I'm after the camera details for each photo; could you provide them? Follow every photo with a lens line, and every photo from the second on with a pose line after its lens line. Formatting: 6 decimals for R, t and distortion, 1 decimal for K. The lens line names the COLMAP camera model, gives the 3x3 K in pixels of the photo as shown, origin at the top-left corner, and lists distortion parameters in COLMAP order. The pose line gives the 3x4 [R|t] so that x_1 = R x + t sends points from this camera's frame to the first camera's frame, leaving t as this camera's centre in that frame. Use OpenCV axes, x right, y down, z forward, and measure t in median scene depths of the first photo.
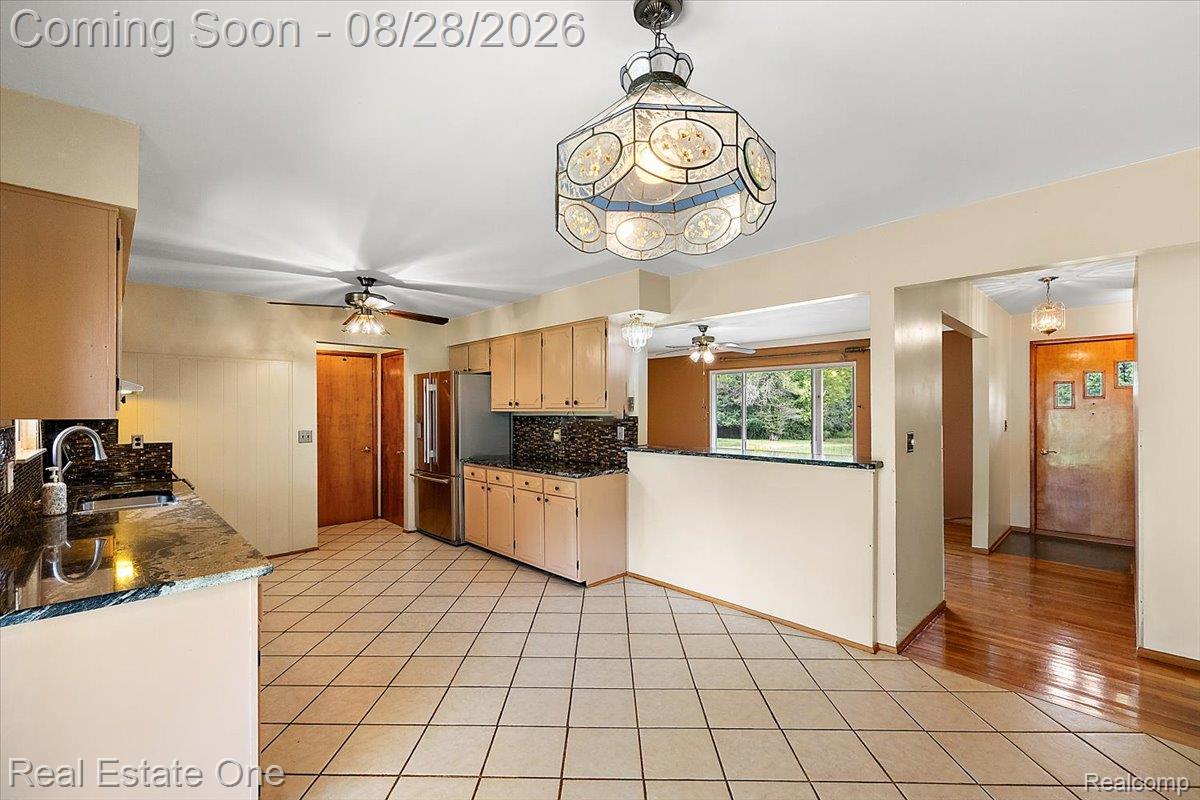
lens RADIAL K [[501.5, 0, 593.8], [0, 501.5, 407.7], [0, 0, 1]] dist [-0.001212, -0.000001]
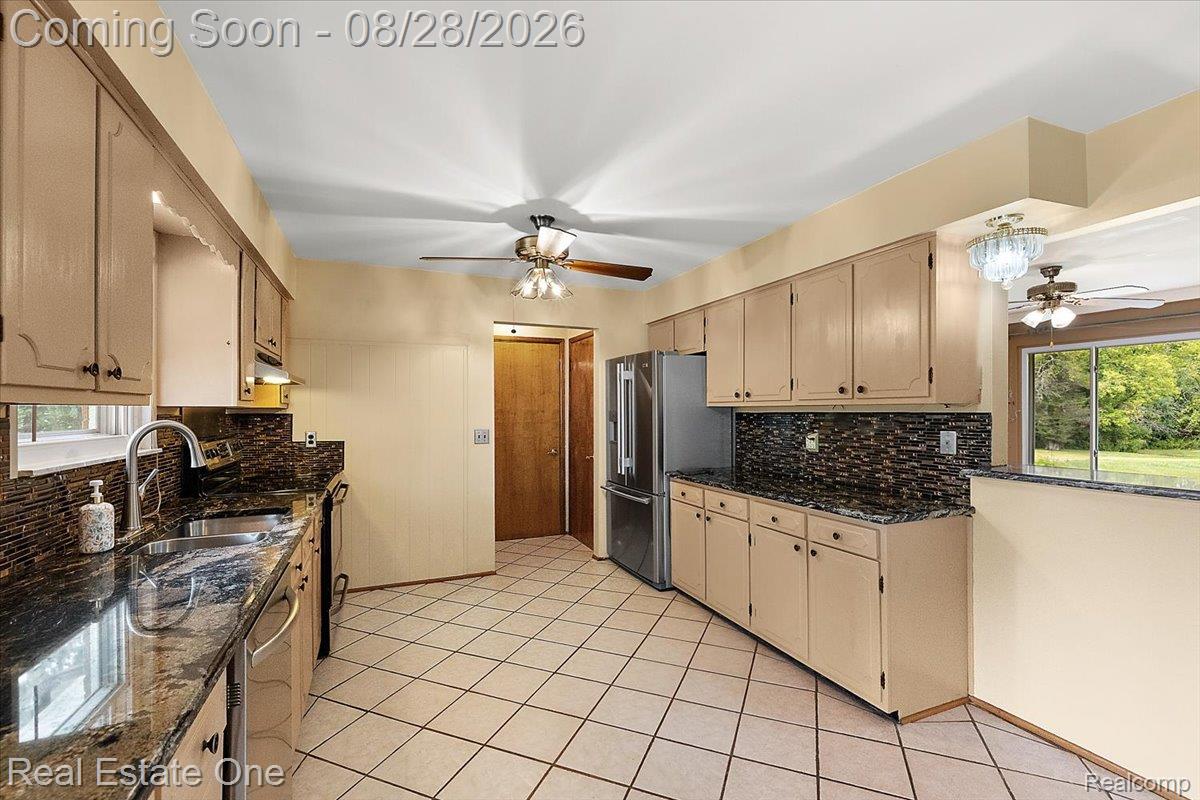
lens RADIAL K [[514.6, 0, 594.9], [0, 514.6, 404.7], [0, 0, 1]] dist [0.002427, 0.000103]
pose [[0.933387, -0.002072, -0.358864, -0.099012], [-0.000027, 0.999983, -0.005844, 0.010190], [0.358870, 0.005464, 0.933371, 0.282045]]
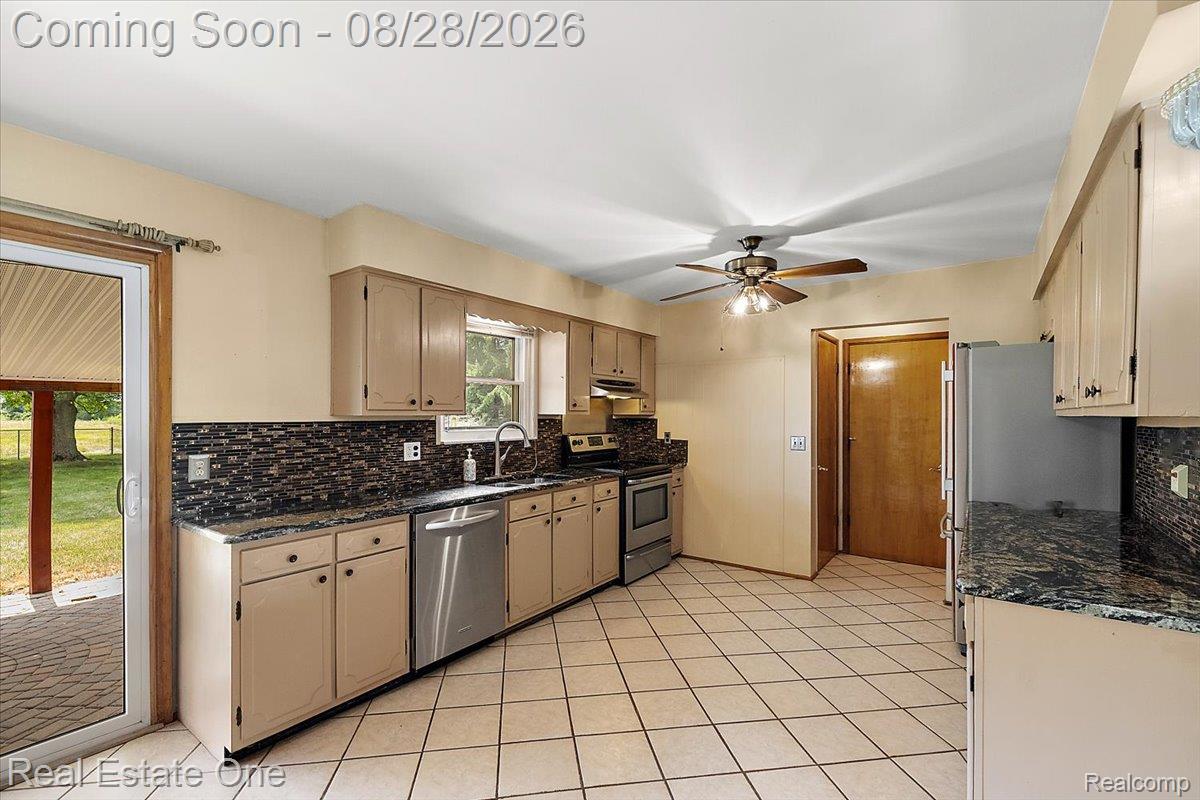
lens RADIAL K [[518.3, 0, 594.1], [0, 518.3, 414.8], [0, 0, 1]] dist [0.001657, 0.000340]
pose [[0.178520, 0.007475, -0.983908, 0.235430], [-0.000417, 0.999972, 0.007521, 0.002988], [0.983936, -0.000932, 0.178518, 0.516758]]
